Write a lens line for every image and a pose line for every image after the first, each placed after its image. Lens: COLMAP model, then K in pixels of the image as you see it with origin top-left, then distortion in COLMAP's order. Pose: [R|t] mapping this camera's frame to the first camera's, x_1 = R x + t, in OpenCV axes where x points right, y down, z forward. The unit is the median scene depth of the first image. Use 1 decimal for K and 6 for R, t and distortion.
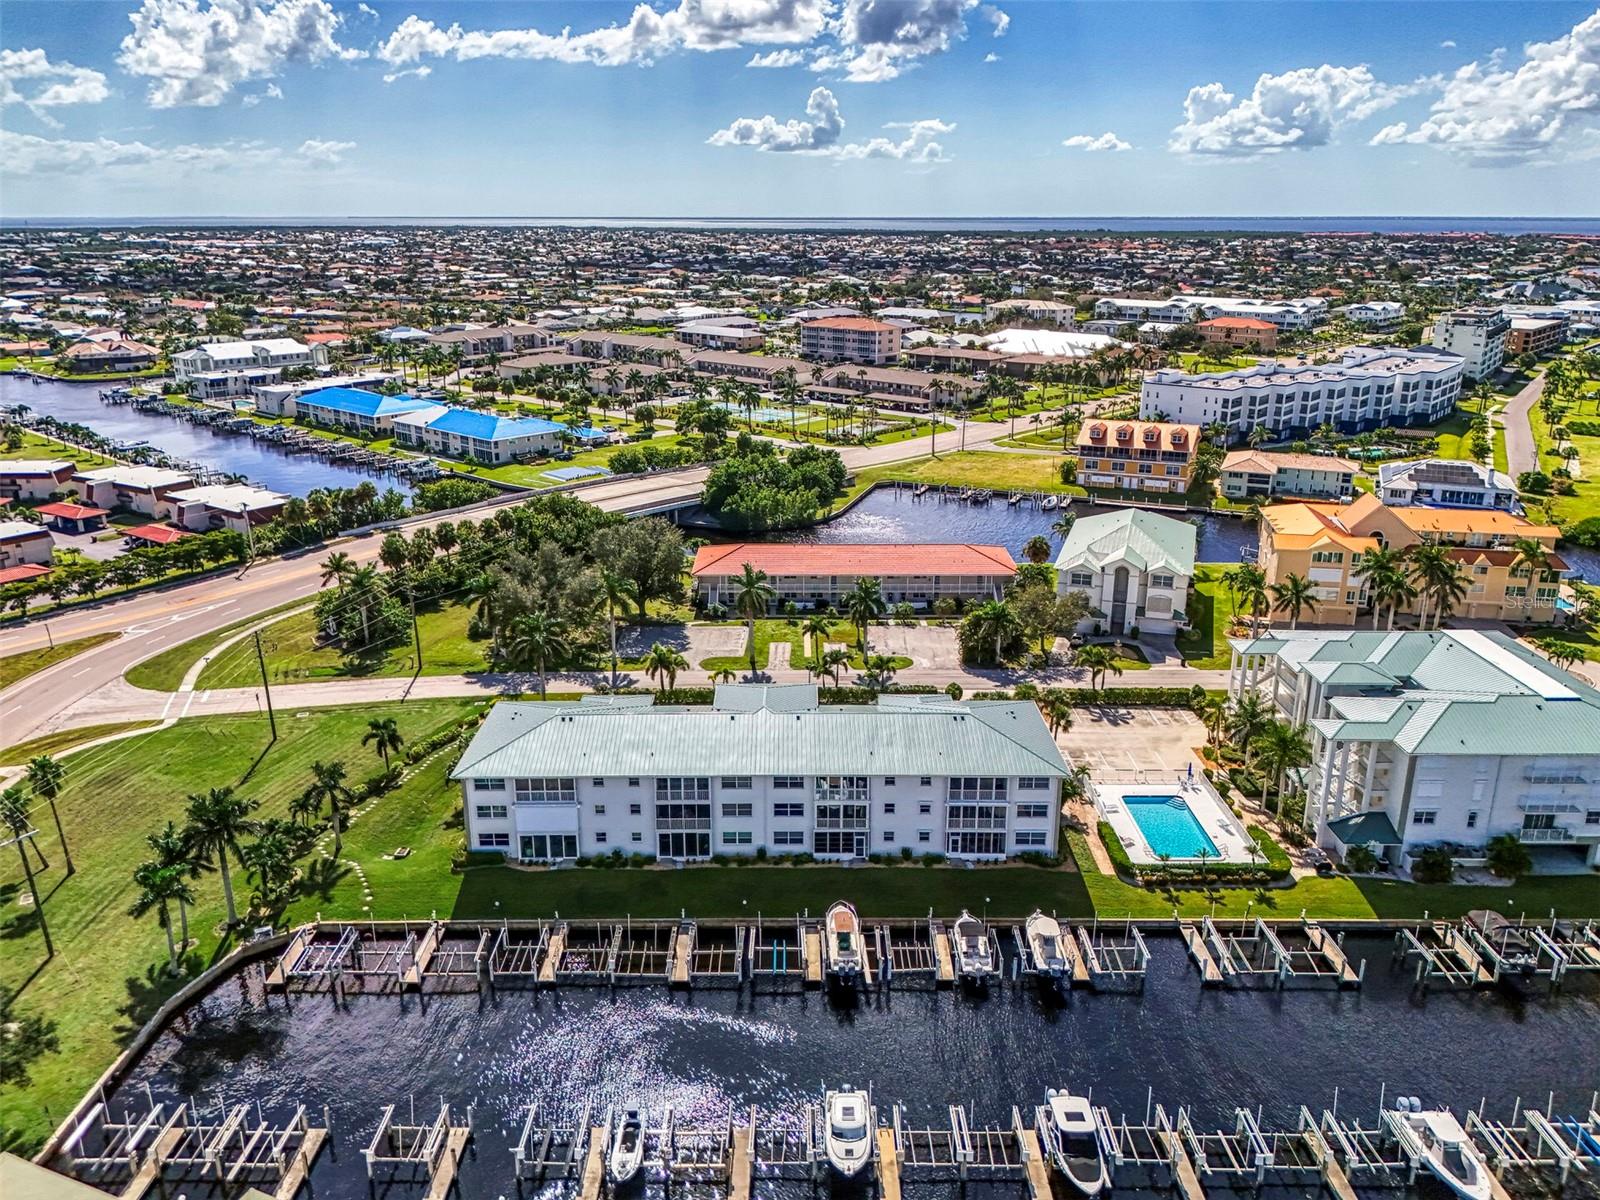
lens RADIAL K [[1208.1, 0, 801.6], [0, 1208.1, 621.6], [0, 0, 1]] dist [0.104500, -0.165709]
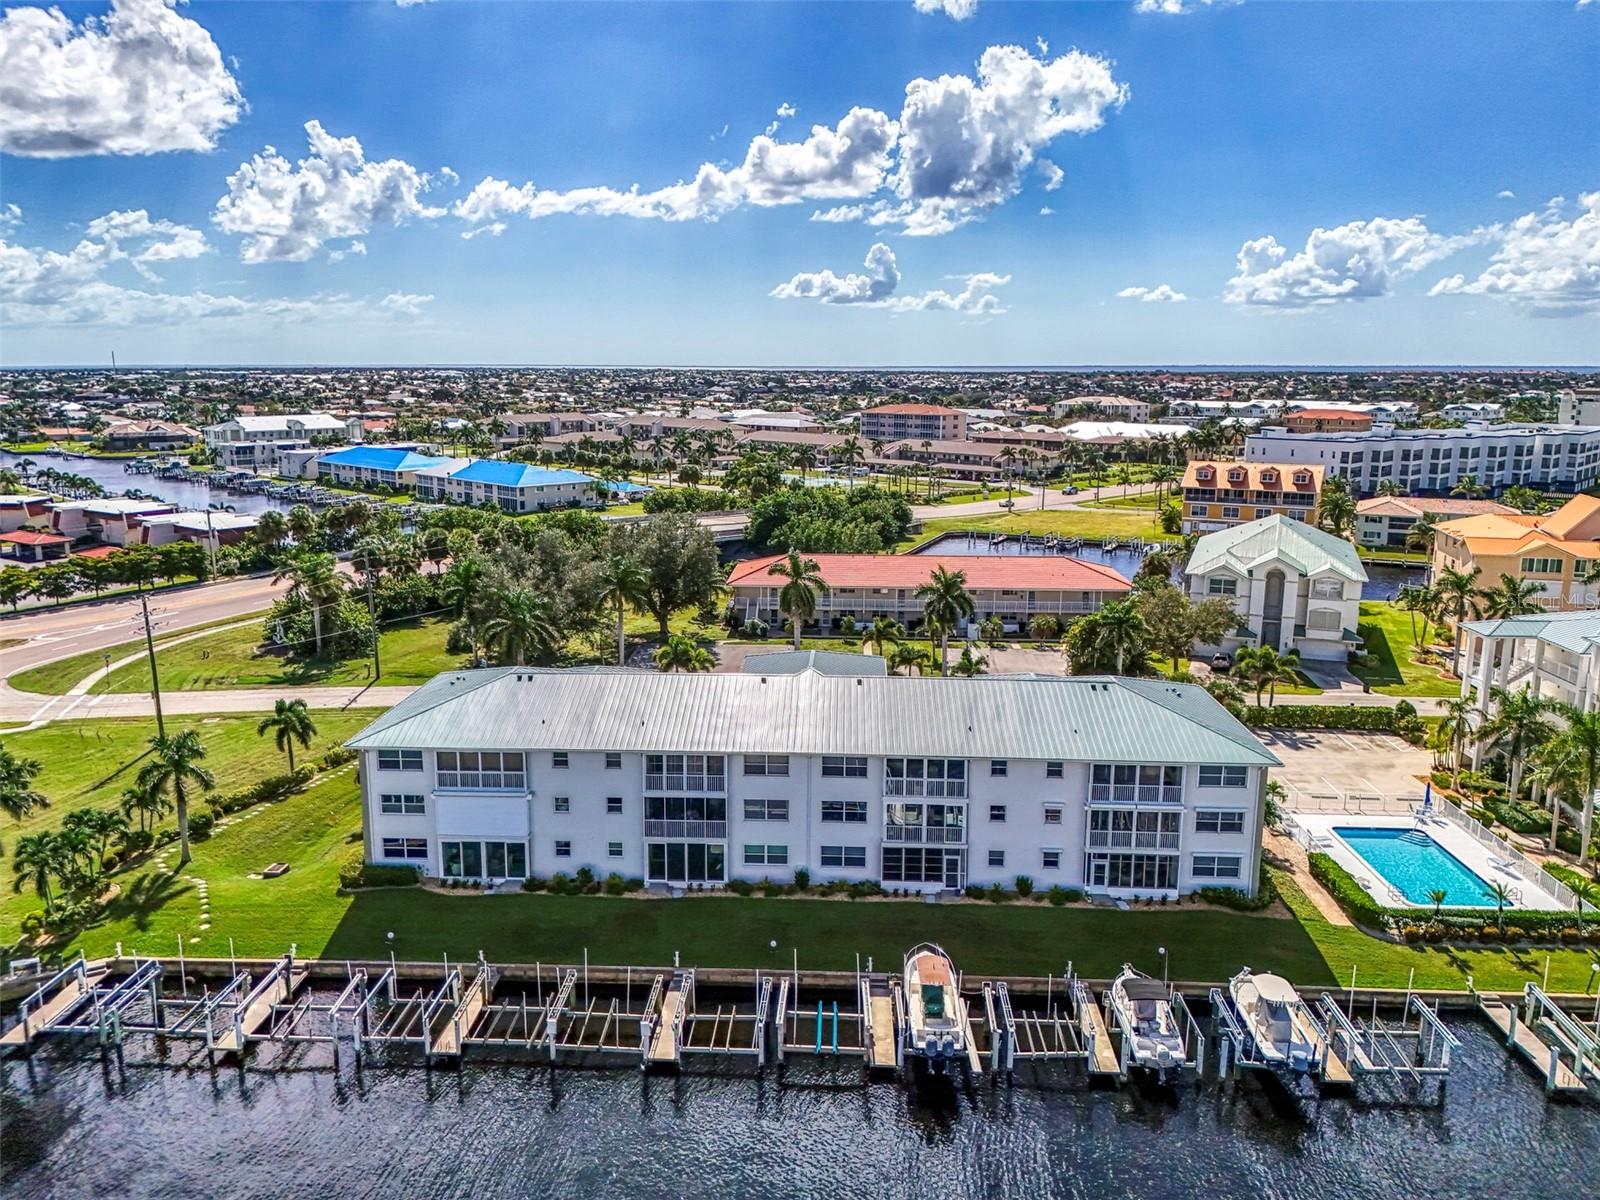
lens RADIAL K [[1216.4, 0, 800.0], [0, 1216.4, 600.0], [0, 0, 1]] dist [0.068278, -0.076288]
pose [[0.998827, 0.013416, -0.046534, -0.005259], [-0.019542, 0.990816, -0.133801, 0.129219], [0.044312, 0.134553, 0.989915, 0.321507]]
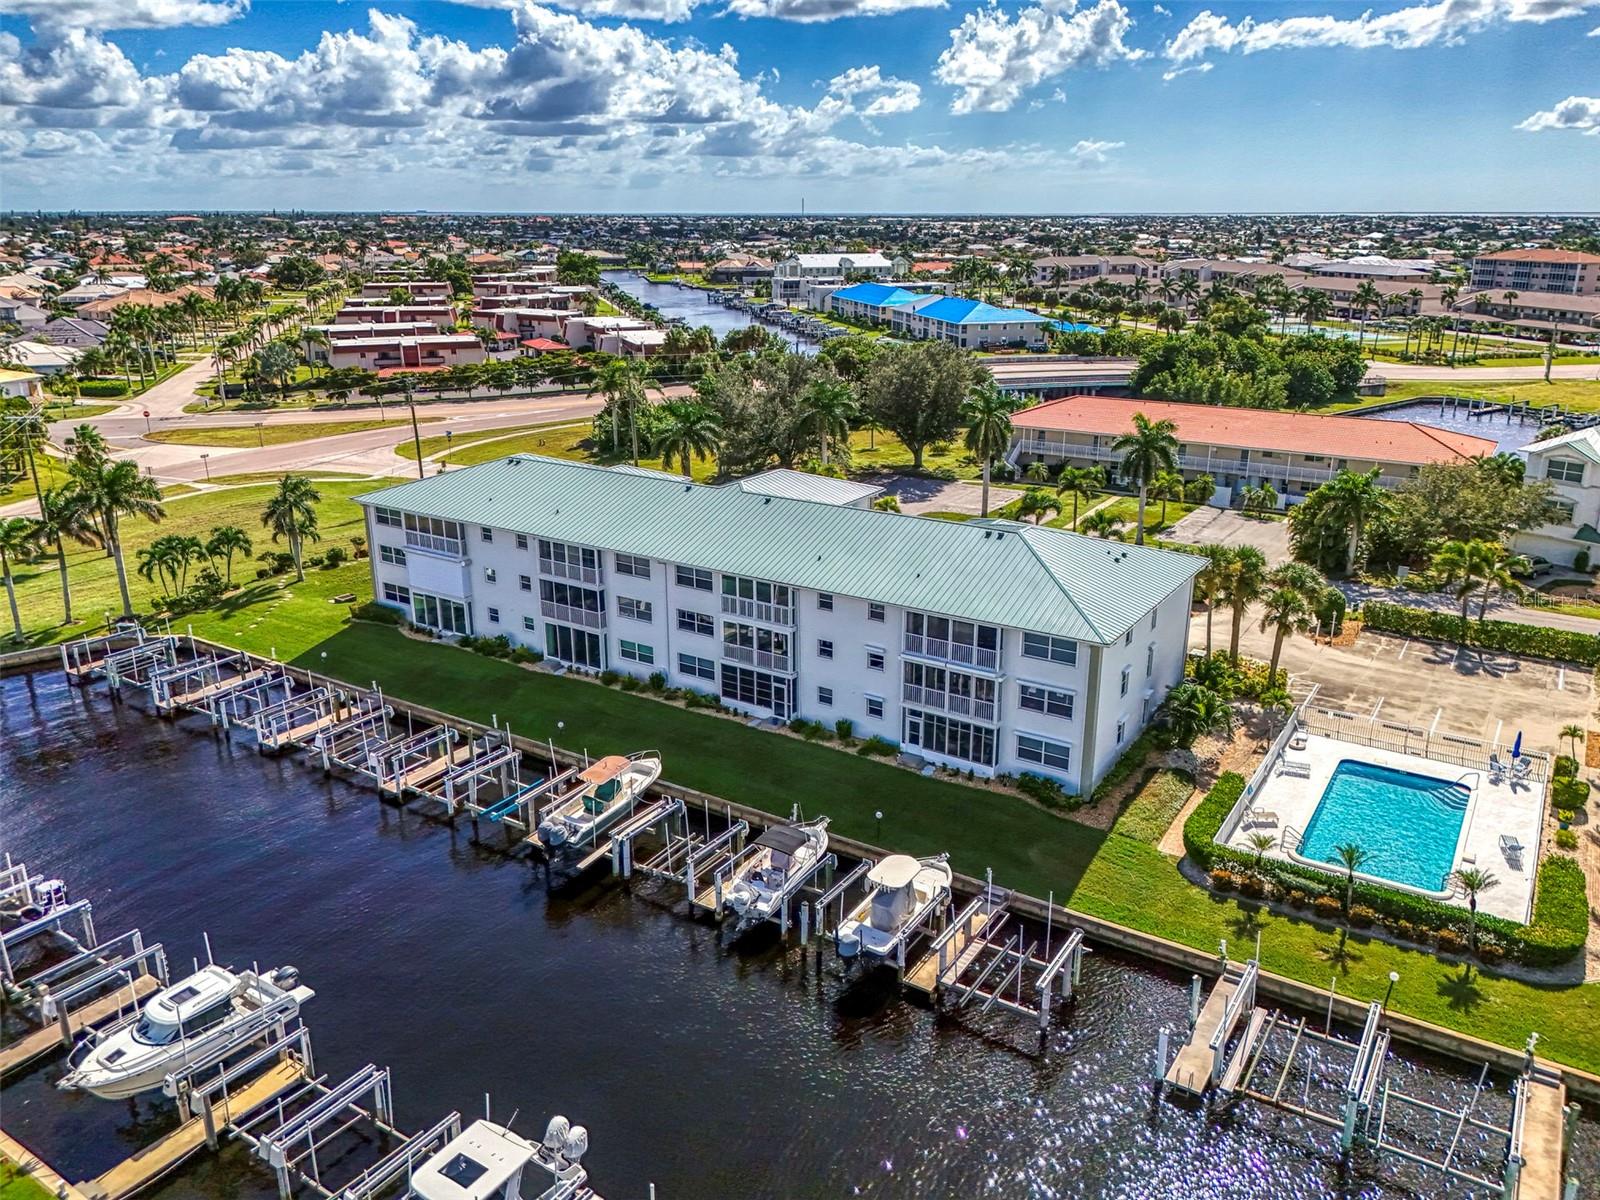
lens RADIAL K [[1216.4, 0, 800.0], [0, 1216.4, 600.0], [0, 0, 1]] dist [0.068278, -0.076288]
pose [[0.839762, 0.168387, -0.516183, 0.373617], [-0.177186, 0.983637, 0.032619, 0.110883], [0.513230, 0.064068, 0.855857, 0.457707]]
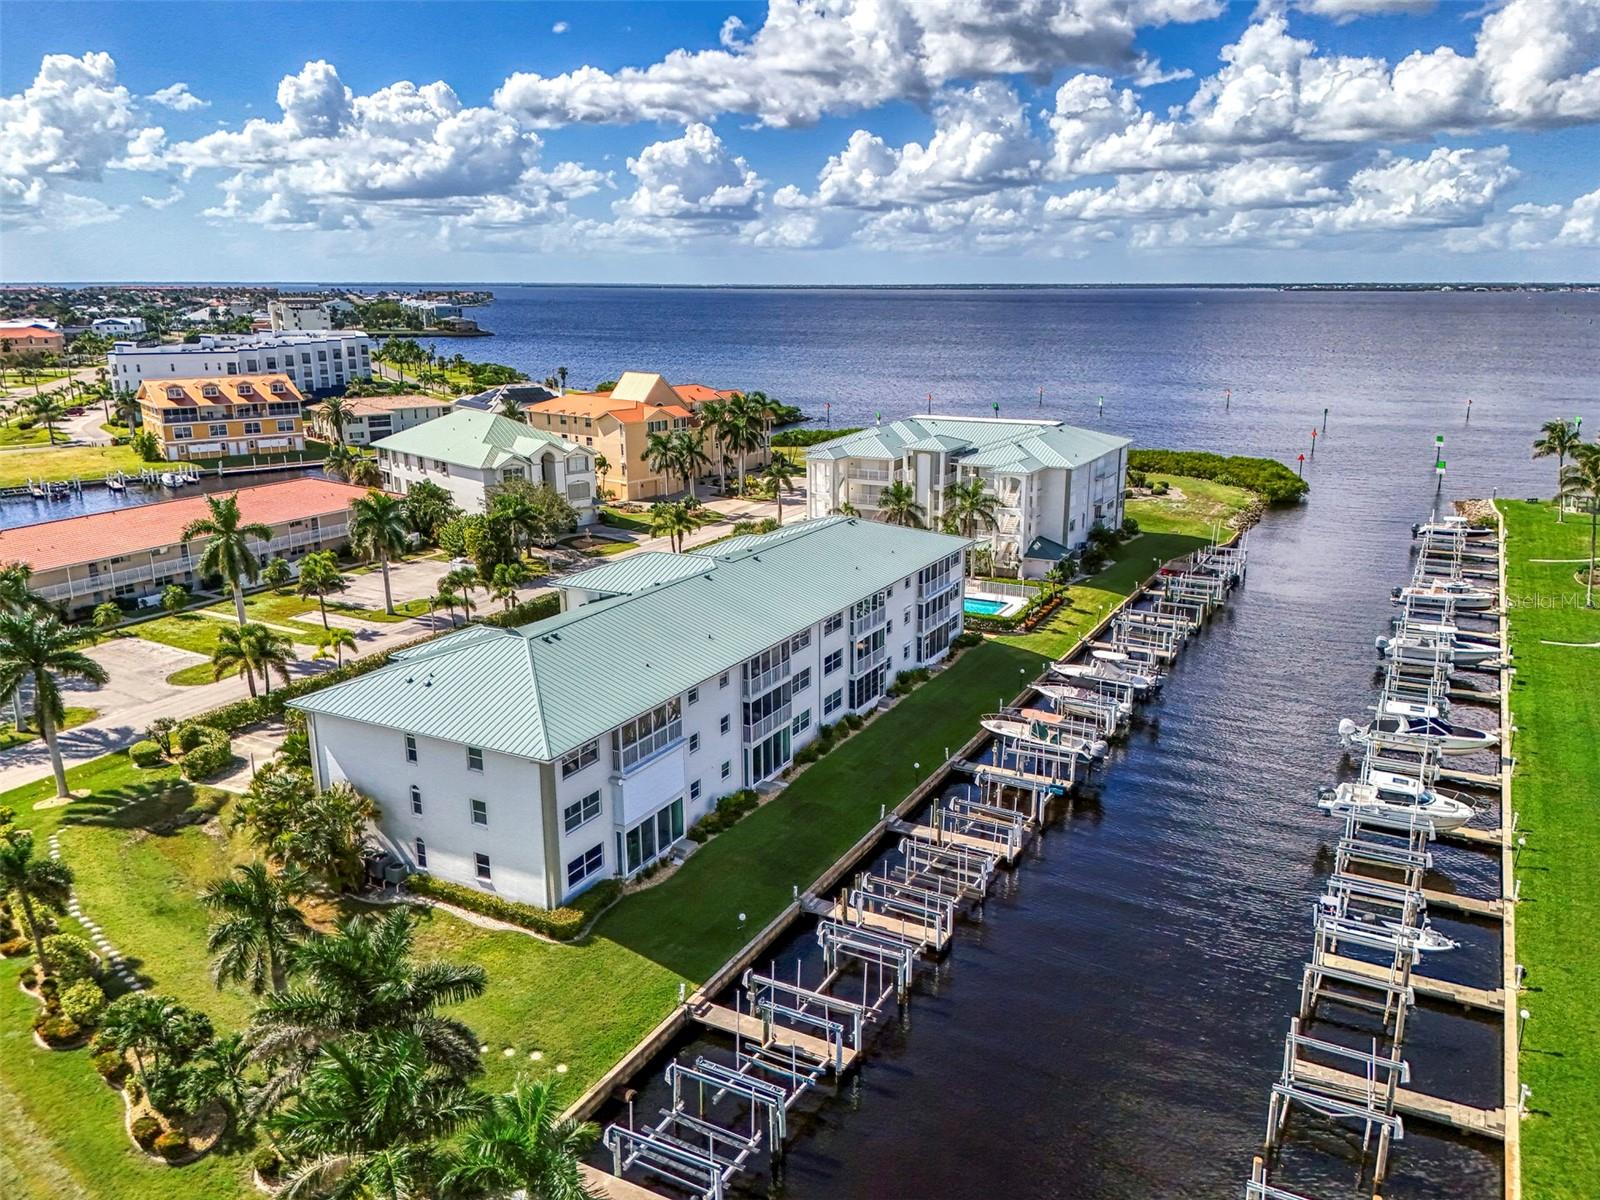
lens RADIAL K [[1216.4, 0, 800.0], [0, 1216.4, 600.0], [0, 0, 1]] dist [0.068278, -0.076288]
pose [[0.485142, -0.230114, 0.843614, -0.640935], [0.290757, 0.952310, 0.092555, 0.042869], [-0.824680, 0.200385, 0.528912, 0.605776]]
